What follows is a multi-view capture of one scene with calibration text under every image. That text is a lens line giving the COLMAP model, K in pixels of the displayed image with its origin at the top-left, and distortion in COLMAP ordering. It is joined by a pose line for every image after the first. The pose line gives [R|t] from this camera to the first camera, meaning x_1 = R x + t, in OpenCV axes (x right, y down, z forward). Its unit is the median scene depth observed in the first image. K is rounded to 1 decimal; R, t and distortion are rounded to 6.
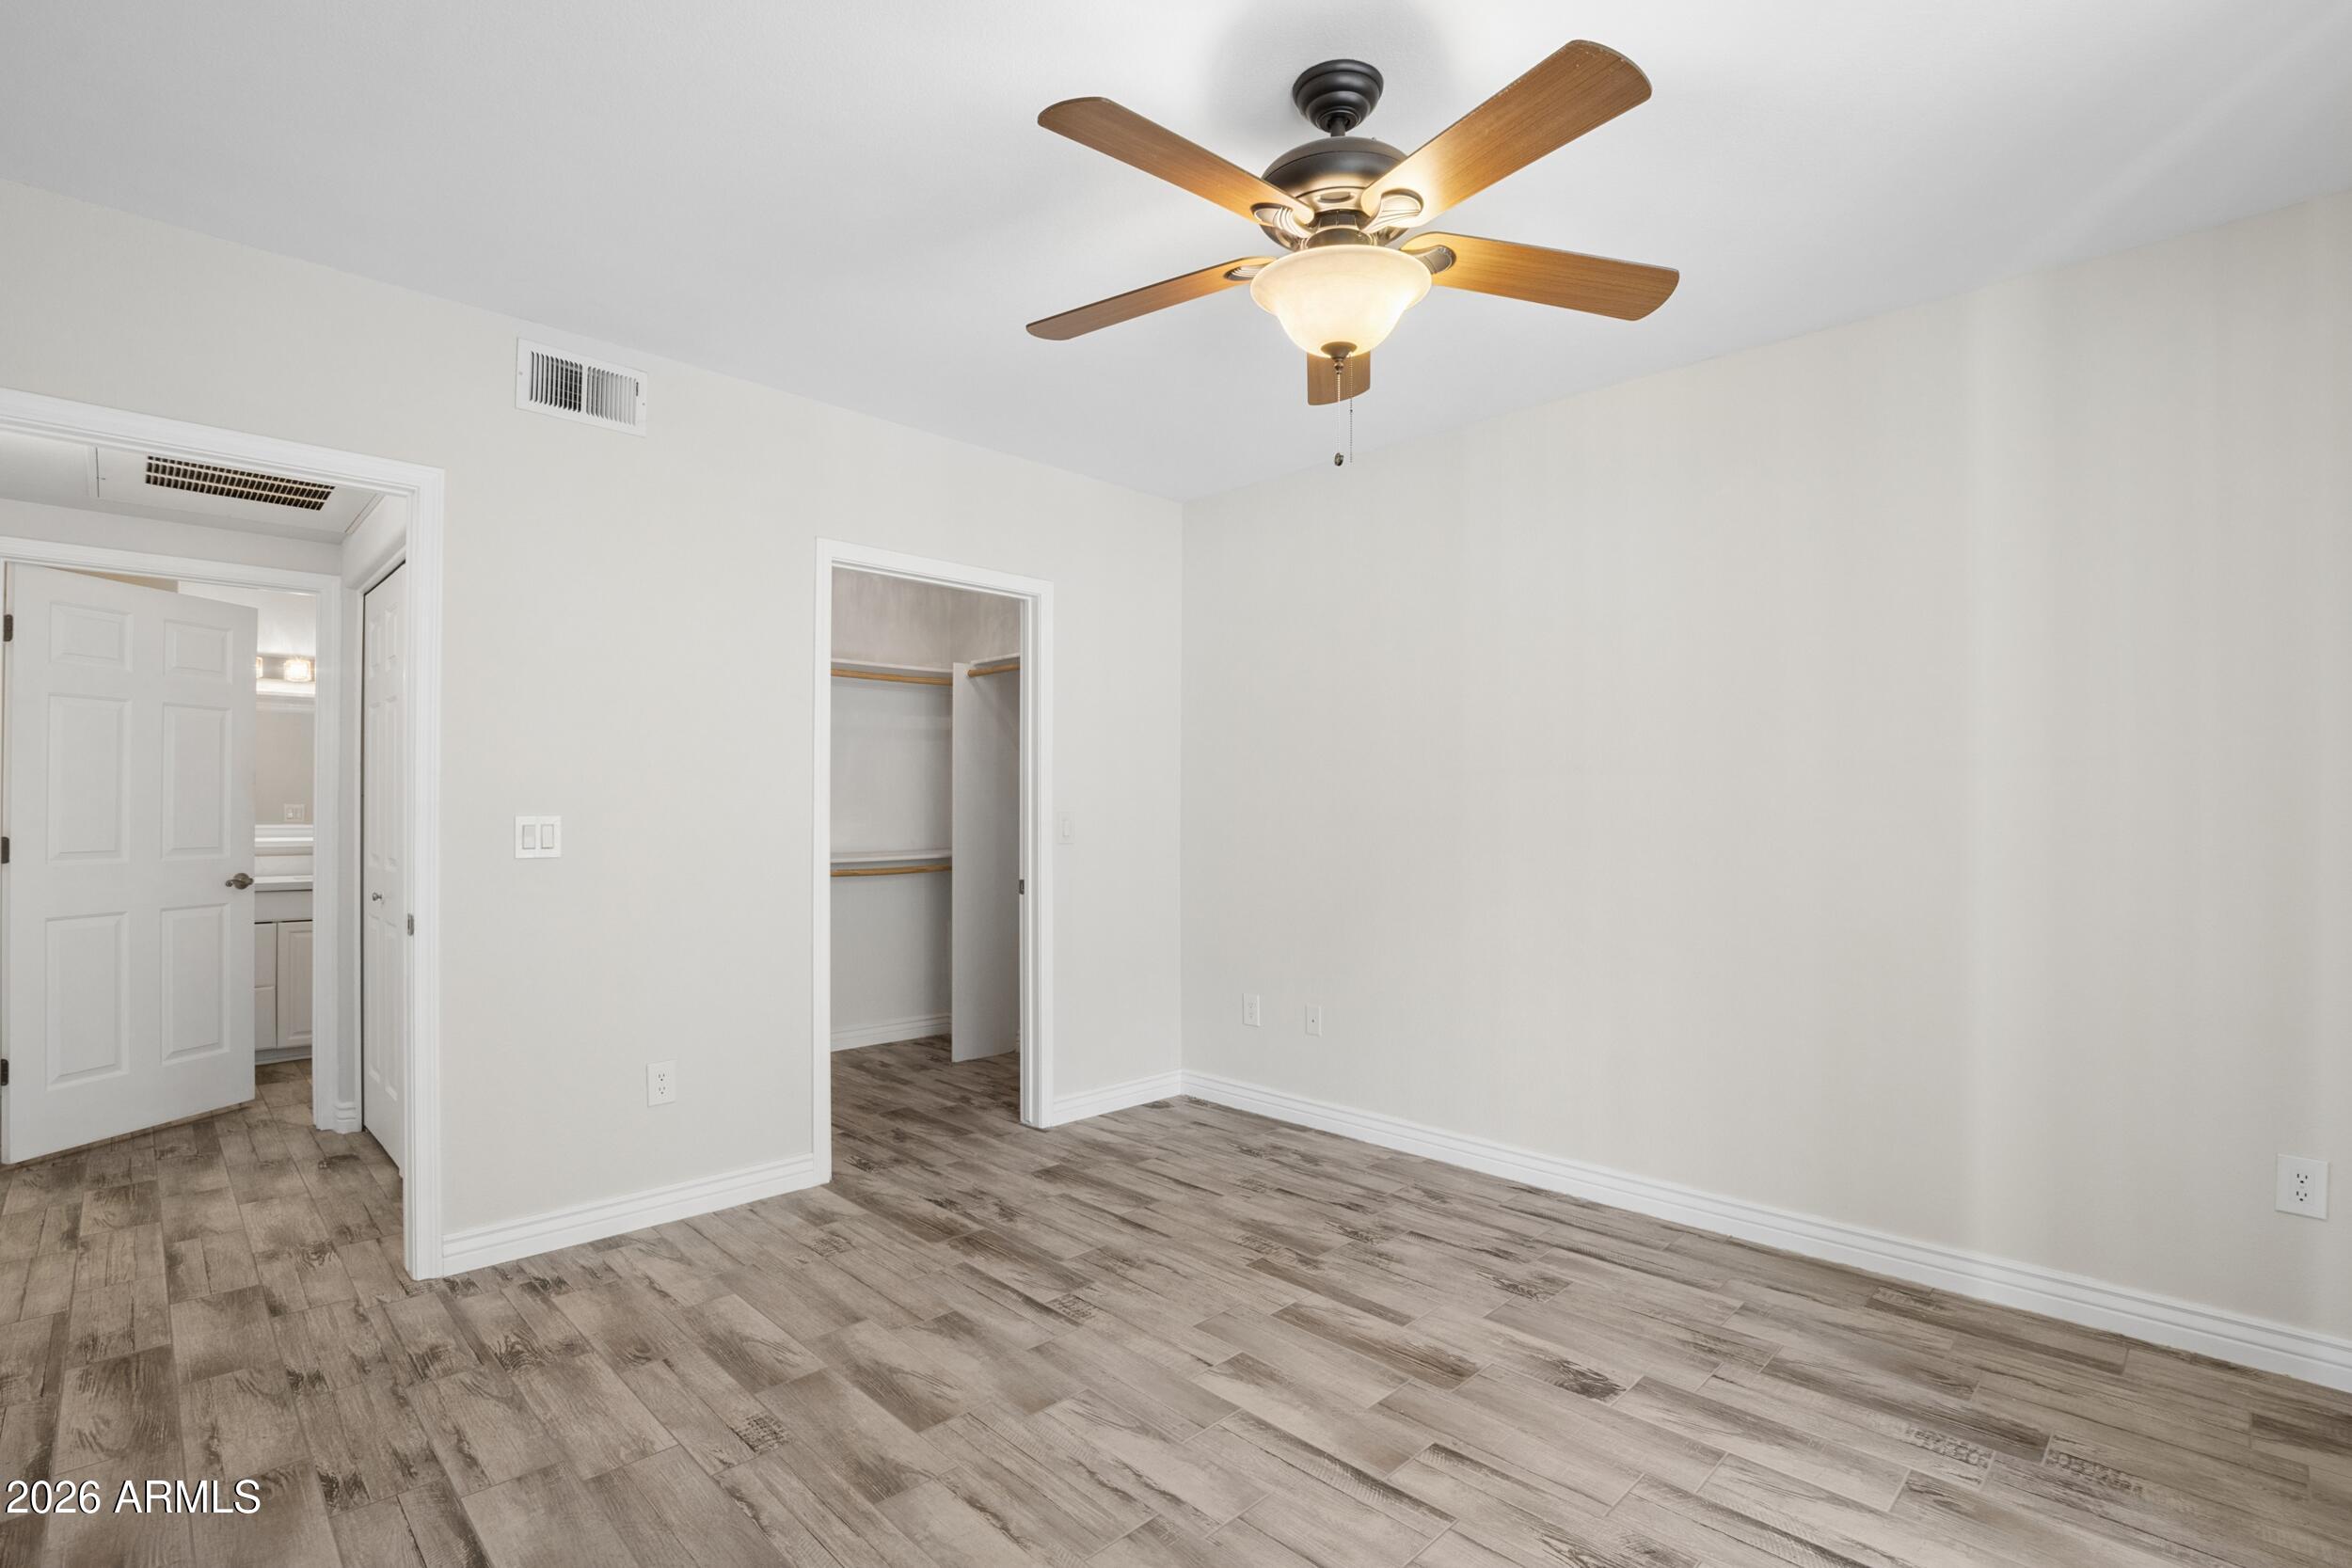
lens RADIAL K [[1064.2, 0, 1176.0], [0, 1064.2, 784.0], [0, 0, 1]] dist [-0.019815, -0.000002]
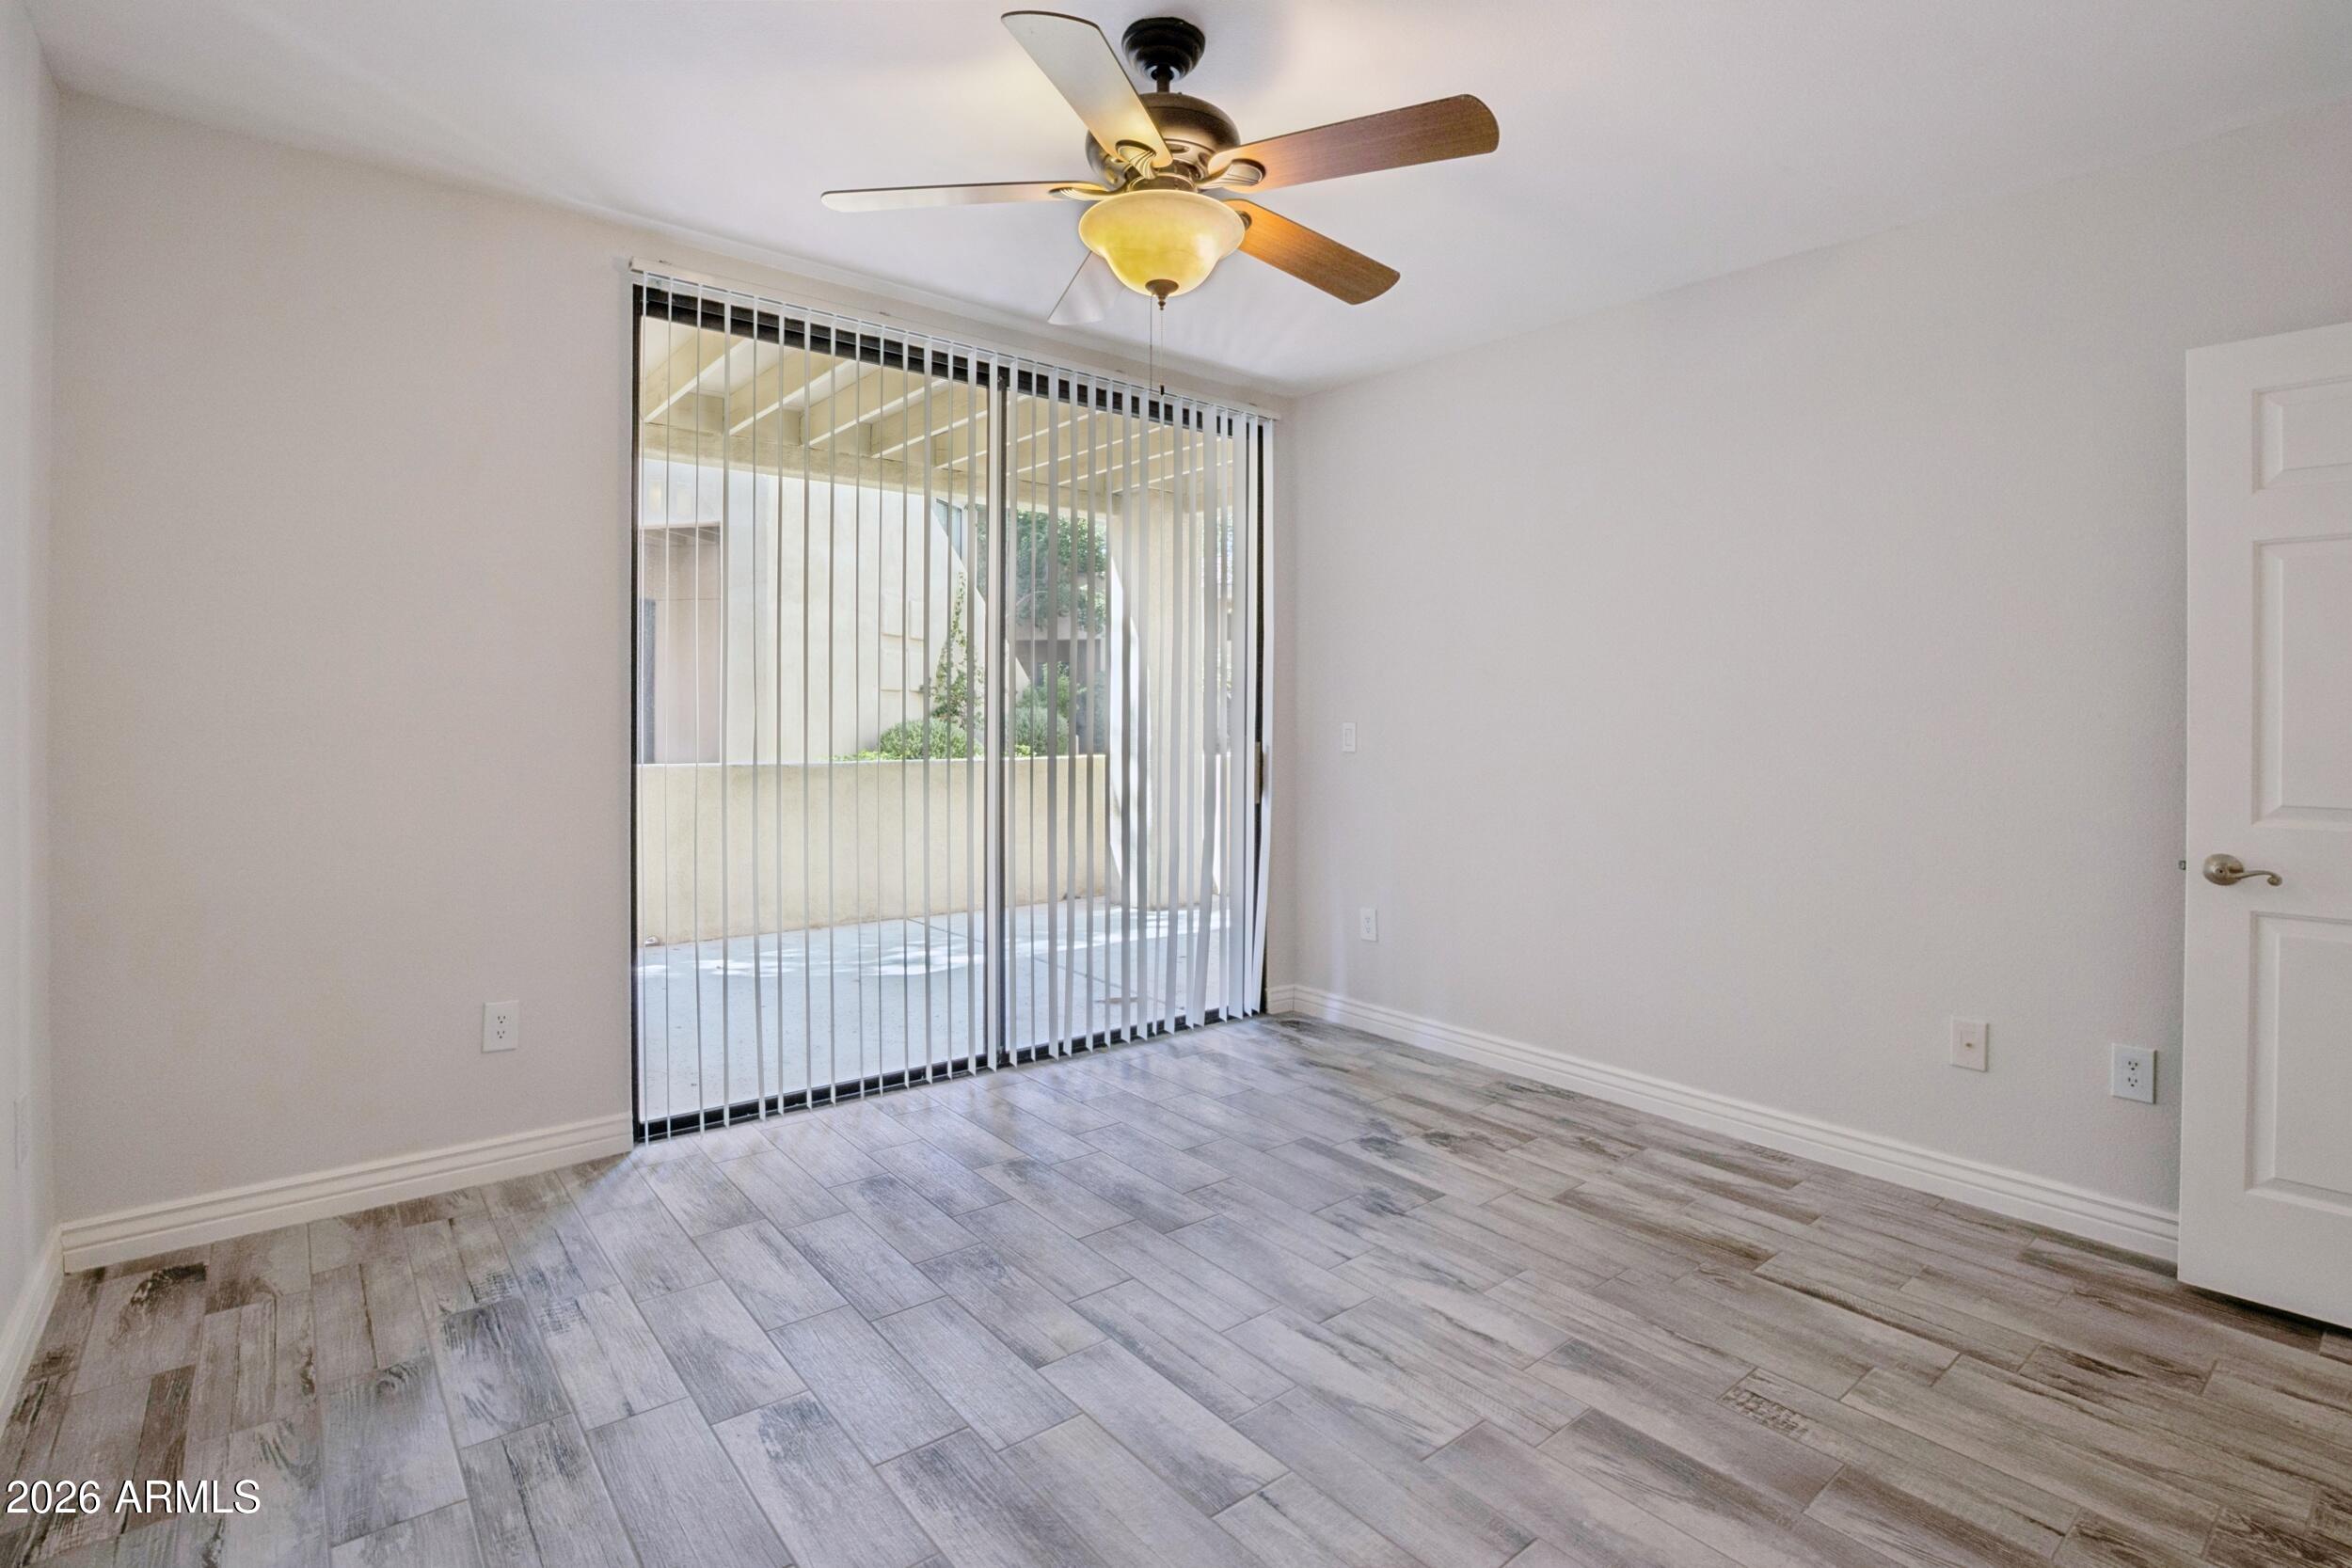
lens RADIAL K [[1110.9, 0, 1176.0], [0, 1110.9, 784.0], [0, 0, 1]] dist [-0.023127, -0.000322]
pose [[-0.994494, -0.018974, 0.103058, 0.017887], [-0.014197, 0.998799, 0.046884, 0.031320], [-0.103824, 0.045163, -0.993570, 1.470444]]
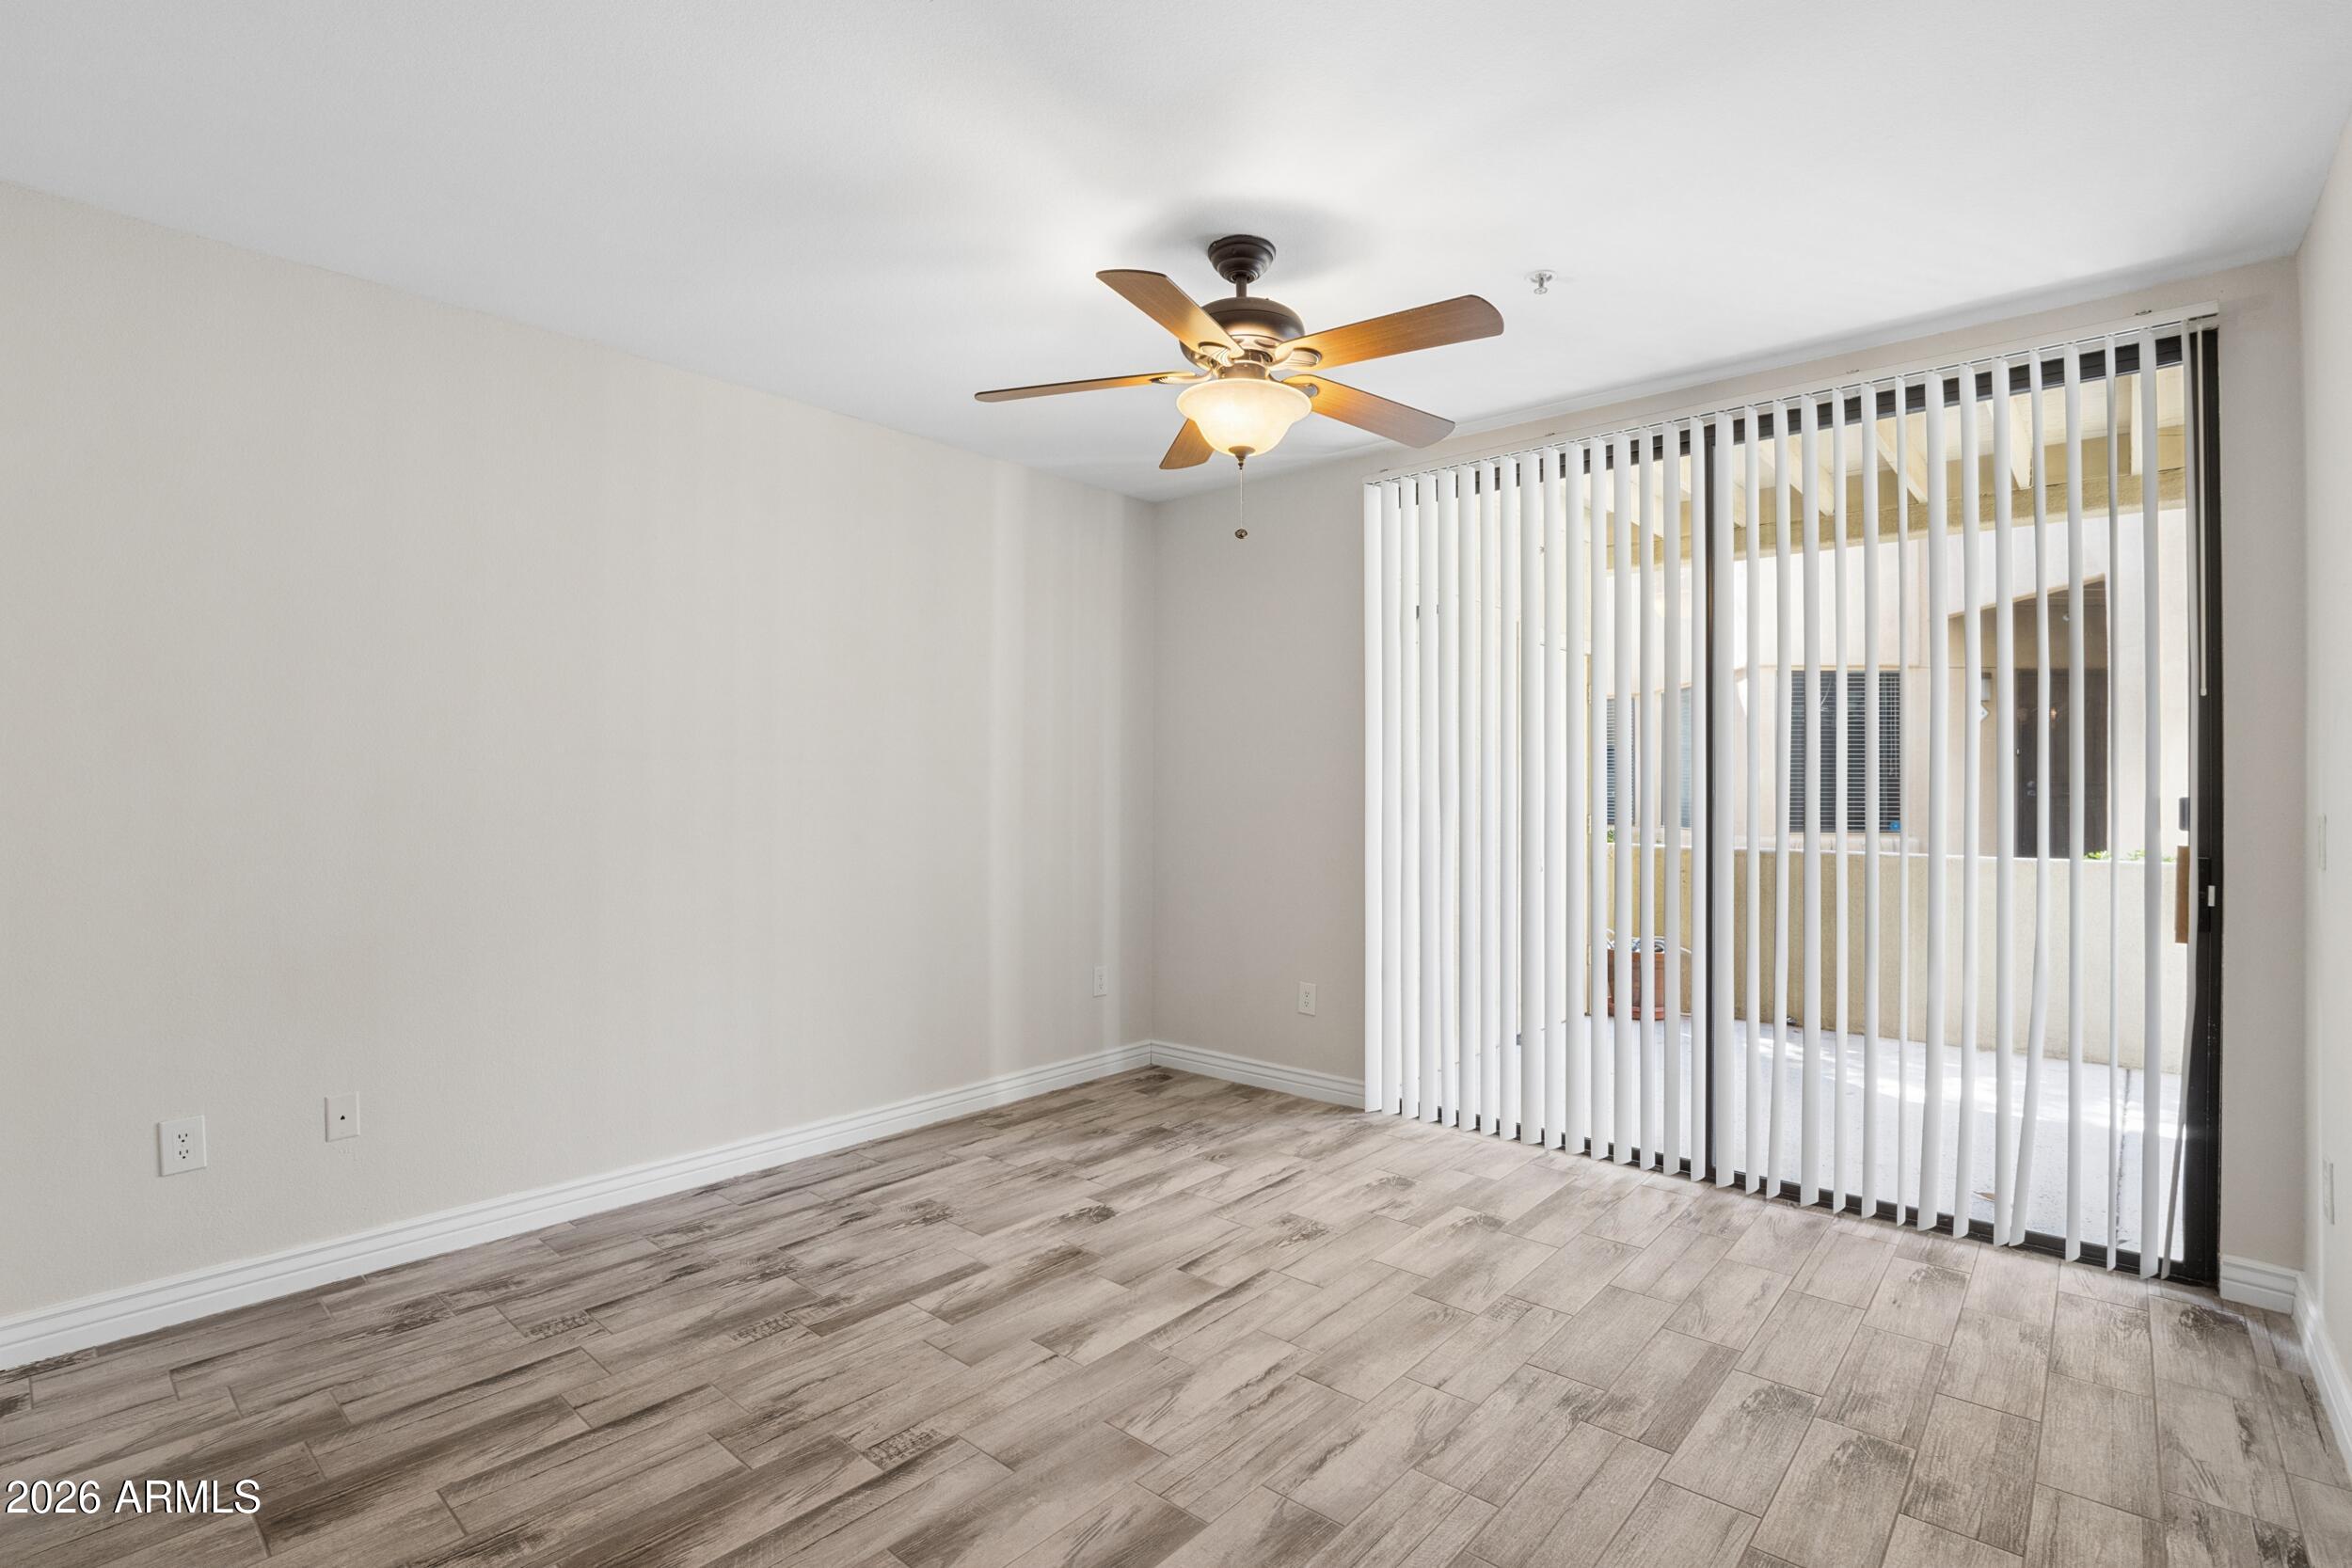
lens RADIAL K [[1110.9, 0, 1176.0], [0, 1110.9, 784.0], [0, 0, 1]] dist [-0.023127, -0.000322]
pose [[-0.063879, 0.007842, 0.997927, -0.841314], [-0.025755, 0.999623, -0.009504, 0.028652], [-0.997625, -0.026309, -0.063653, 0.826204]]
